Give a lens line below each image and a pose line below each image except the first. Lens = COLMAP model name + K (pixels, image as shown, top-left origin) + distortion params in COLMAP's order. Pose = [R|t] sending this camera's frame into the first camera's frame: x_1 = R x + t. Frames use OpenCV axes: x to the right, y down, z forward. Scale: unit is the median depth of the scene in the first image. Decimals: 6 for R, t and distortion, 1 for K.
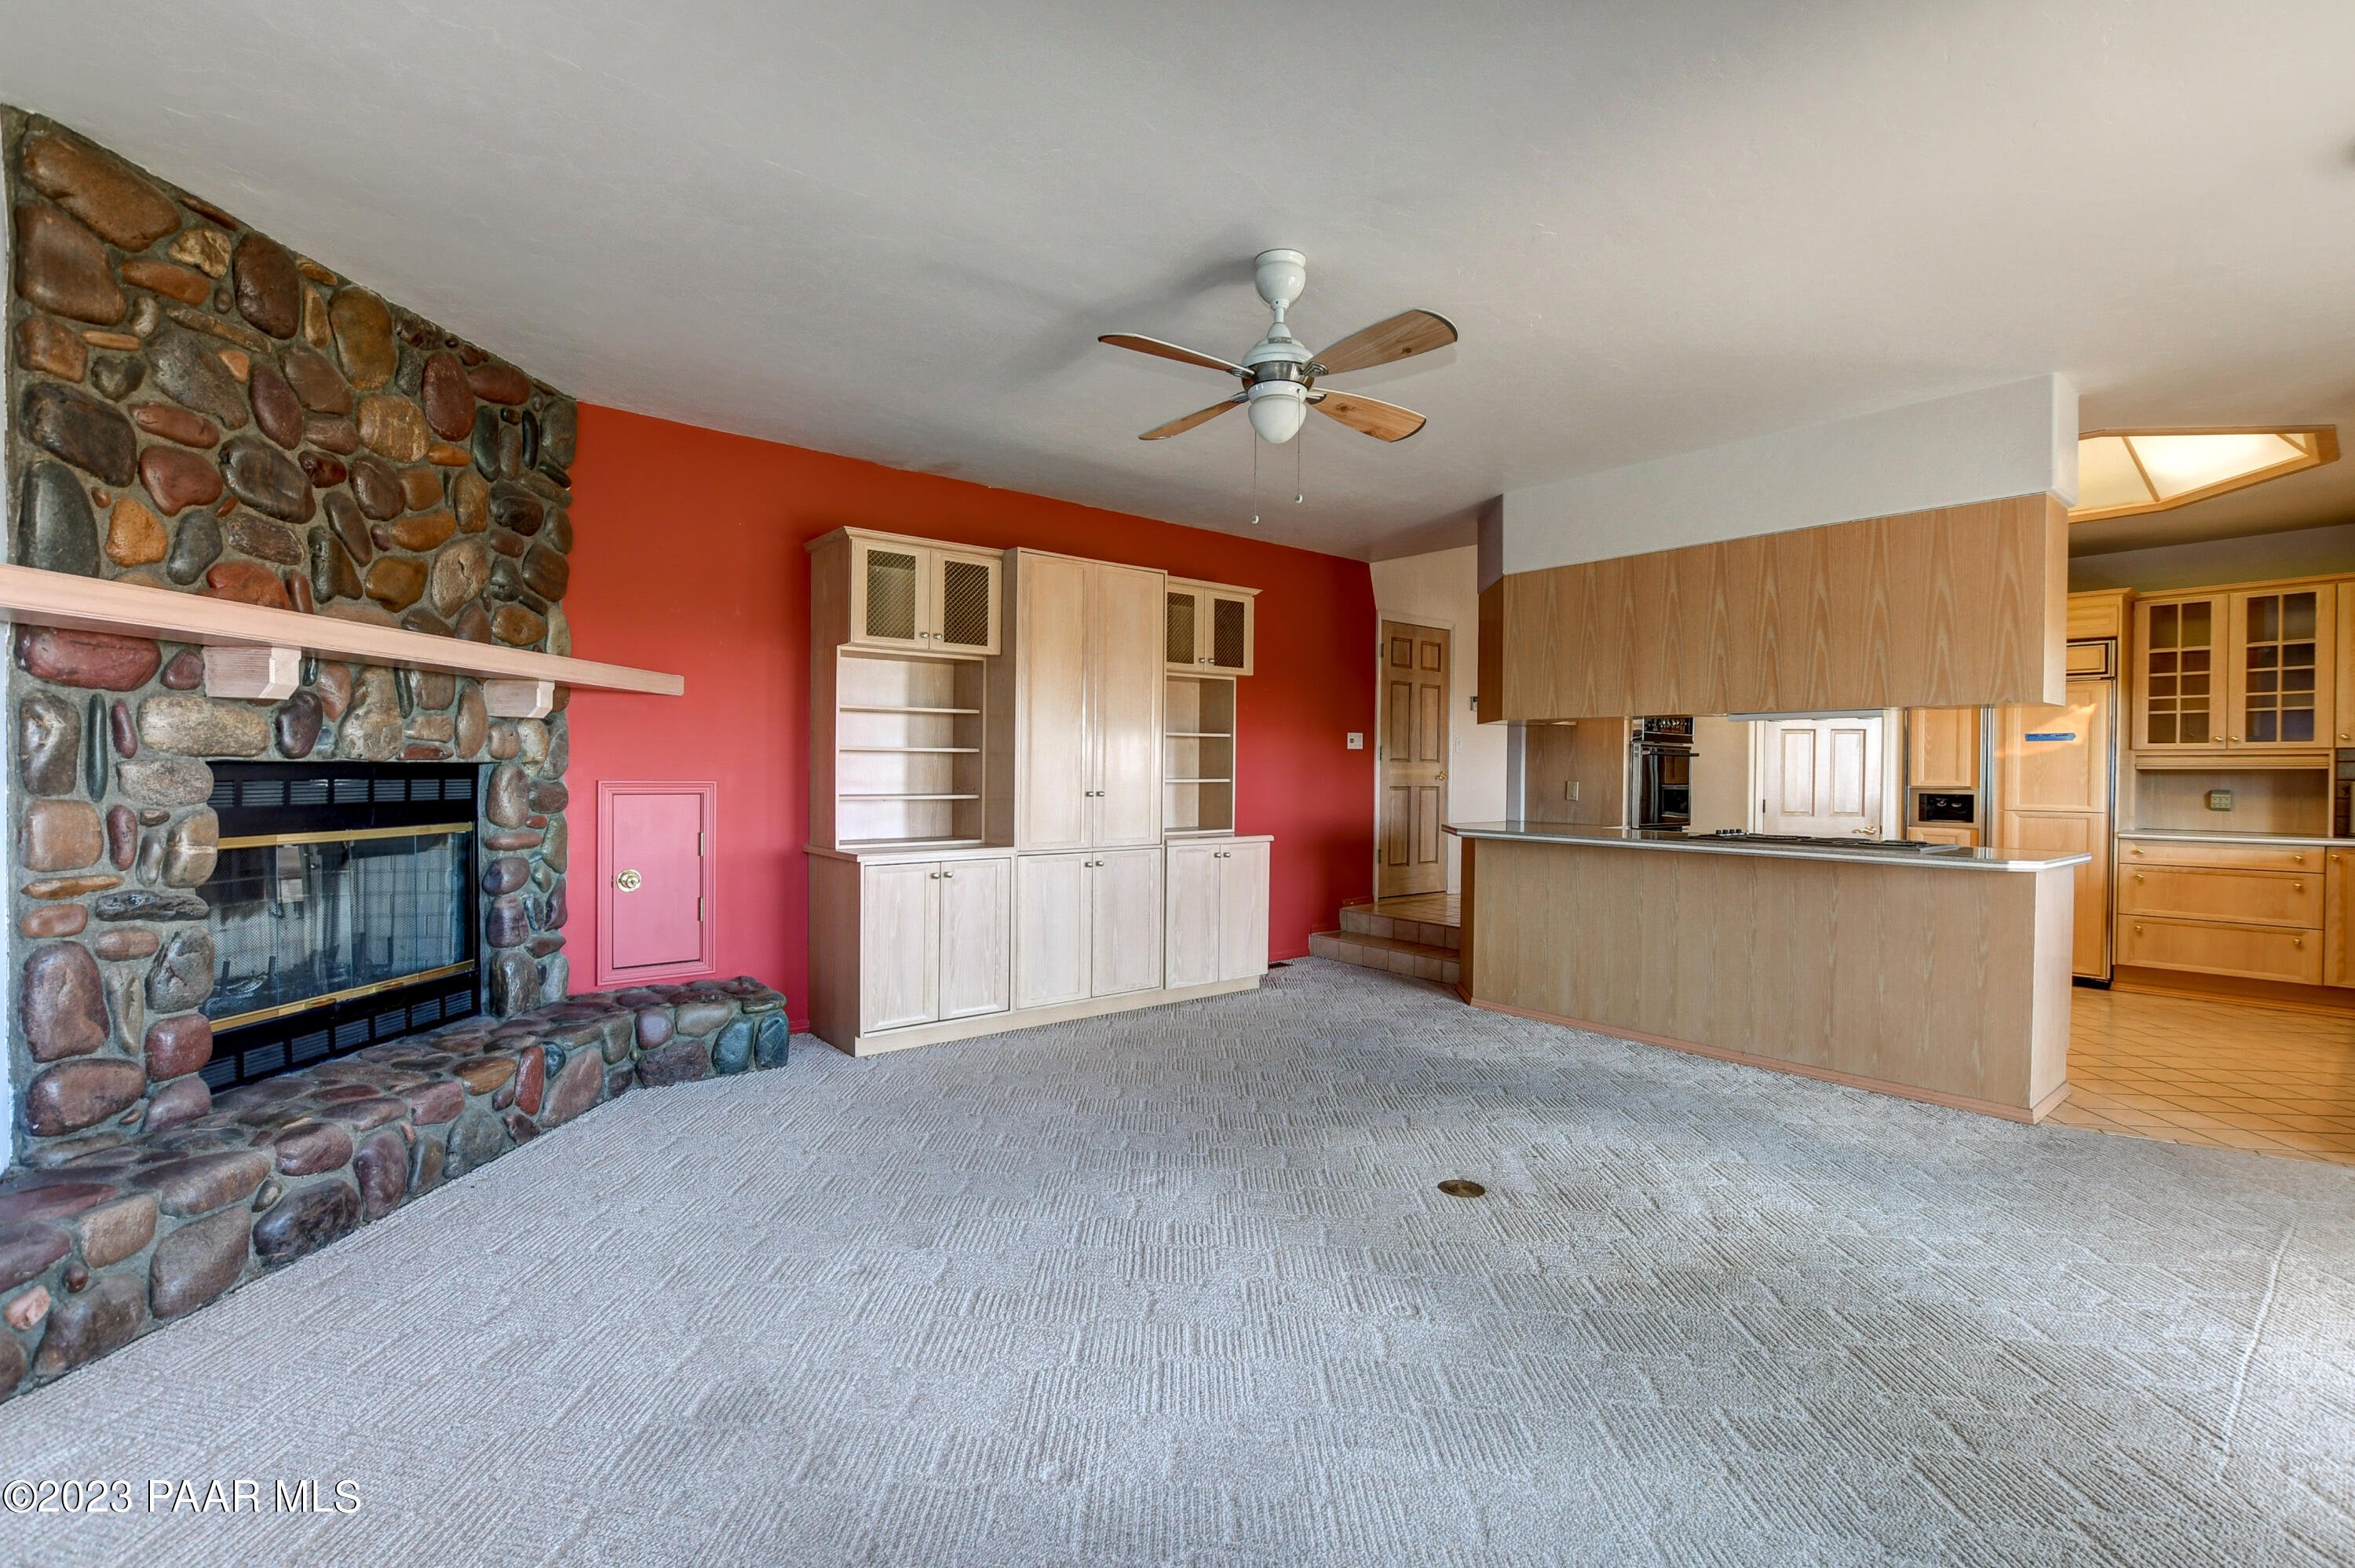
lens RADIAL K [[1046.7, 0, 1162.9], [0, 1046.7, 778.9], [0, 0, 1]] dist [-0.000701, 0.000043]
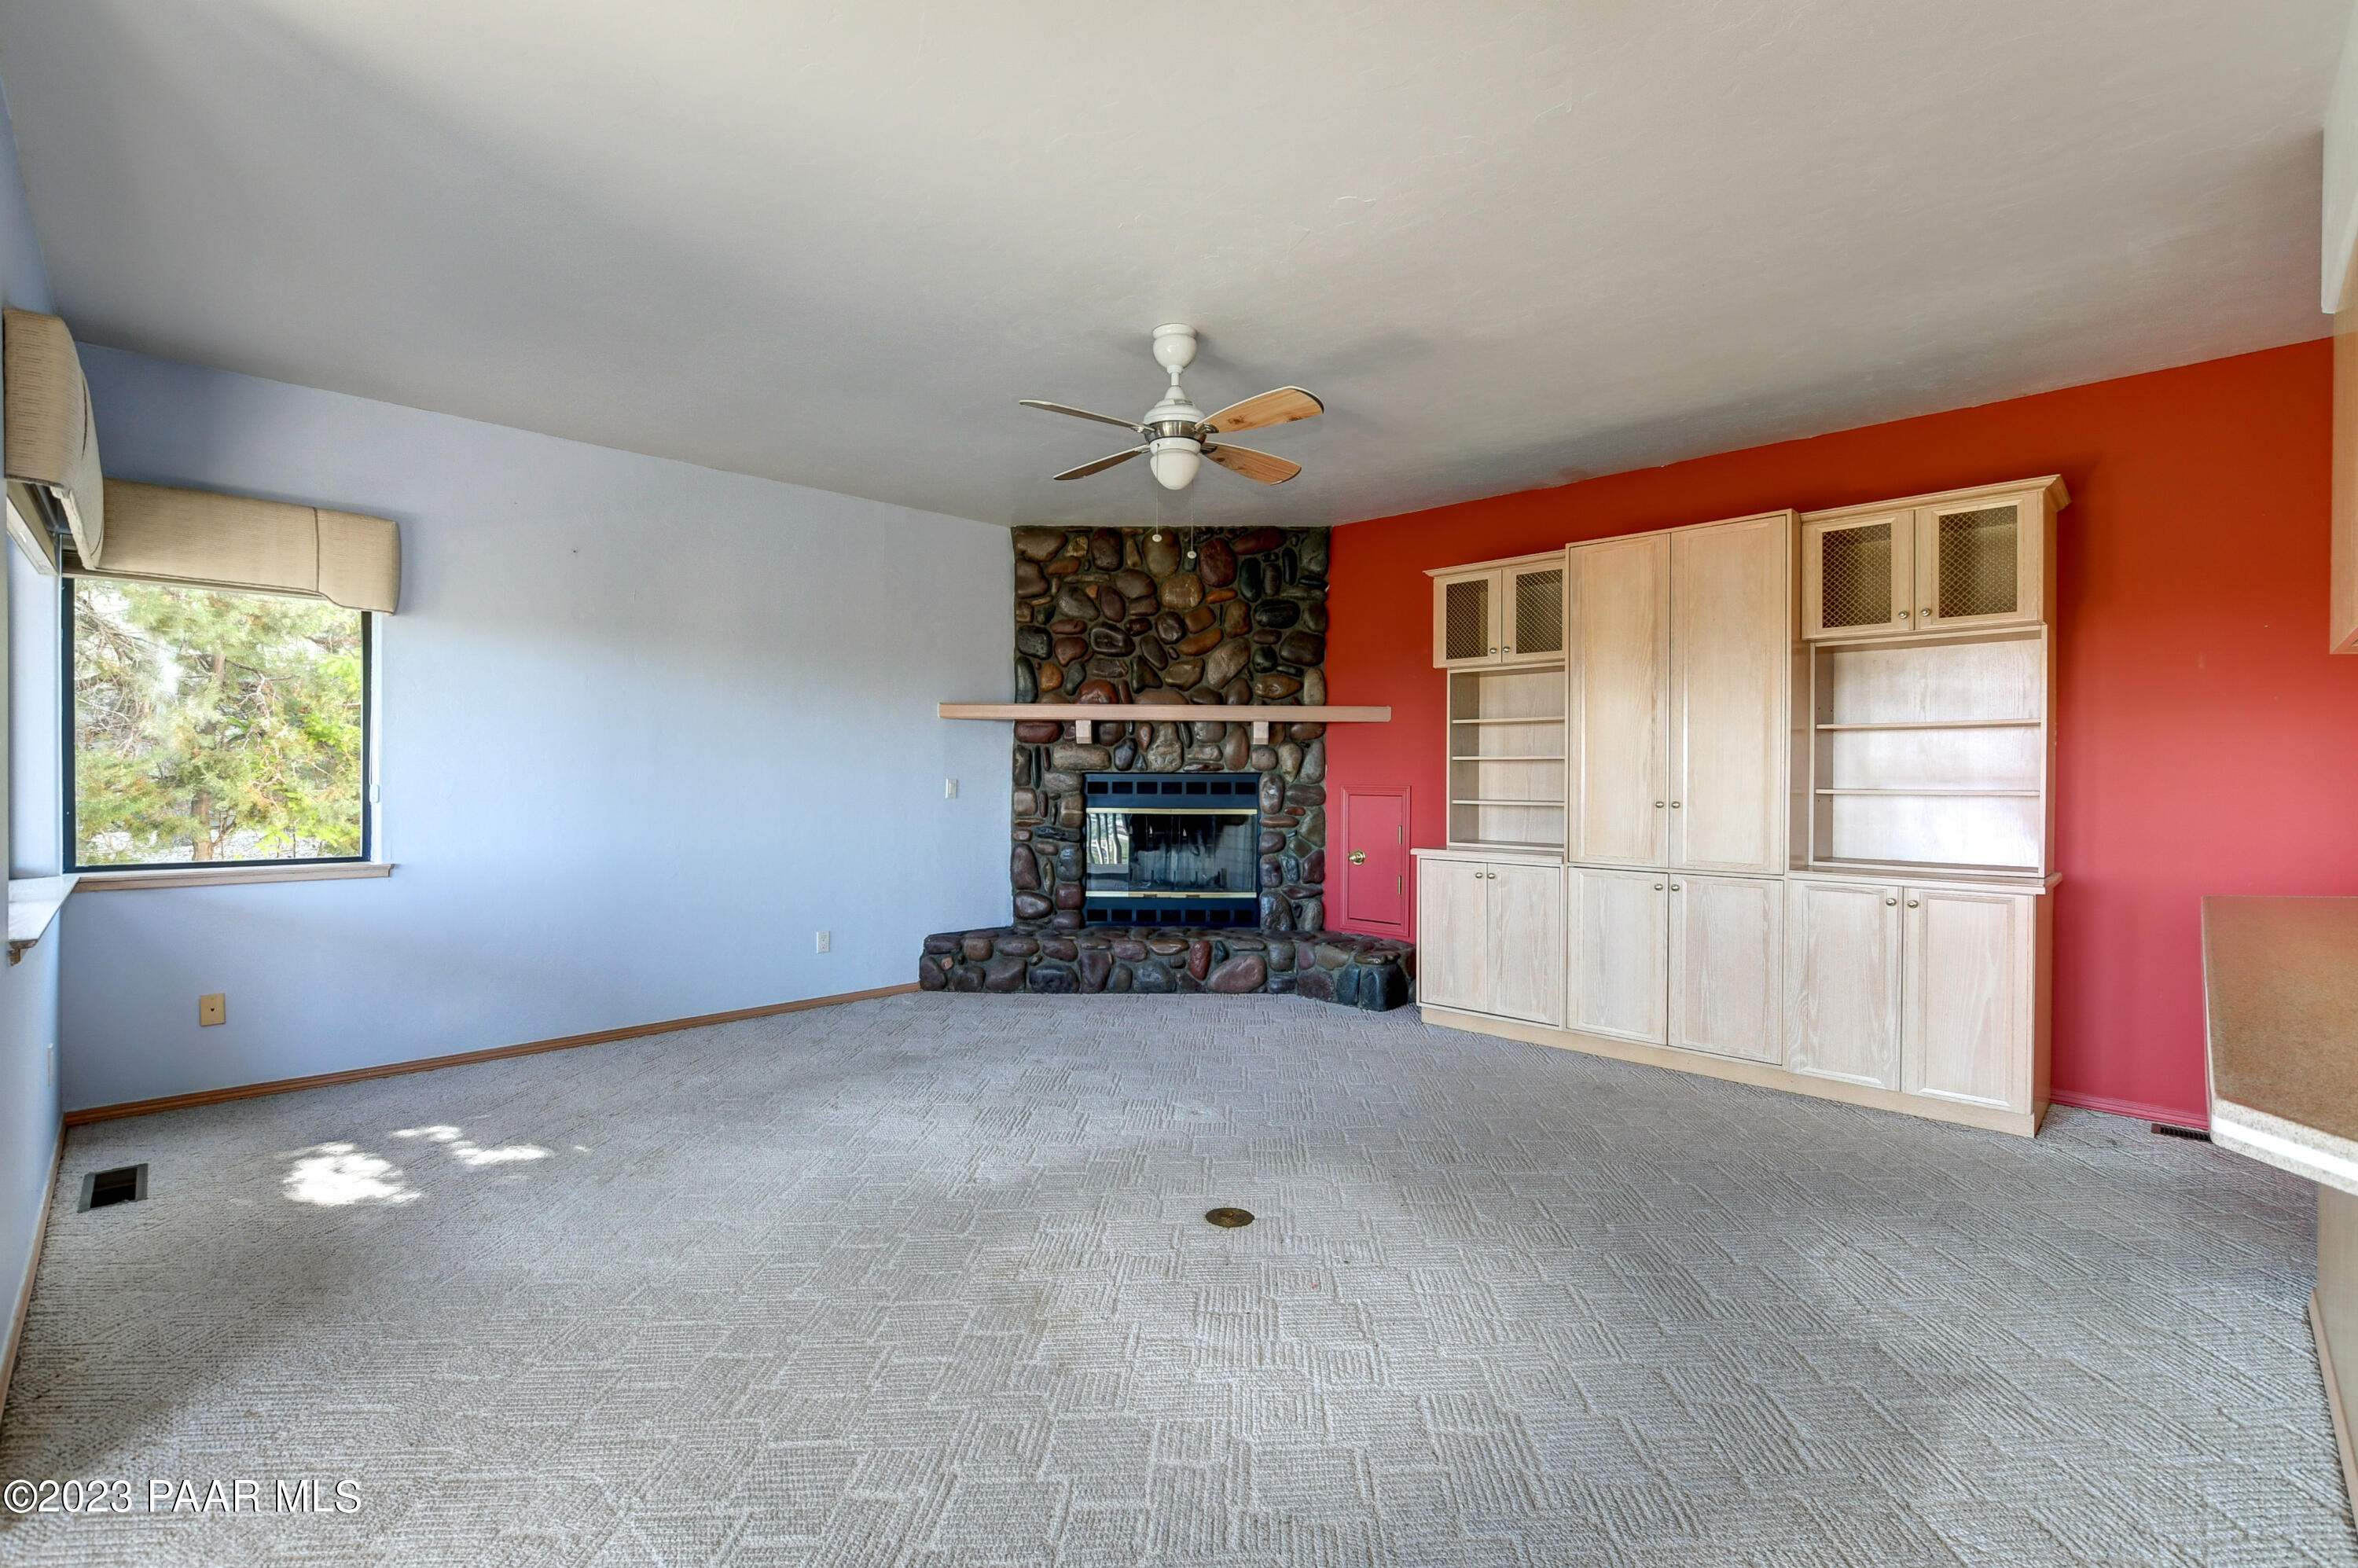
lens RADIAL K [[1048.1, 0, 1164.4], [0, 1048.1, 778.9], [0, 0, 1]] dist [-0.000701, 0.000043]
pose [[0.118944, -0.002175, -0.992899, 0.889598], [-0.012569, 0.999914, -0.003696, 0.001743], [0.992821, 0.012920, 0.118907, 0.605311]]
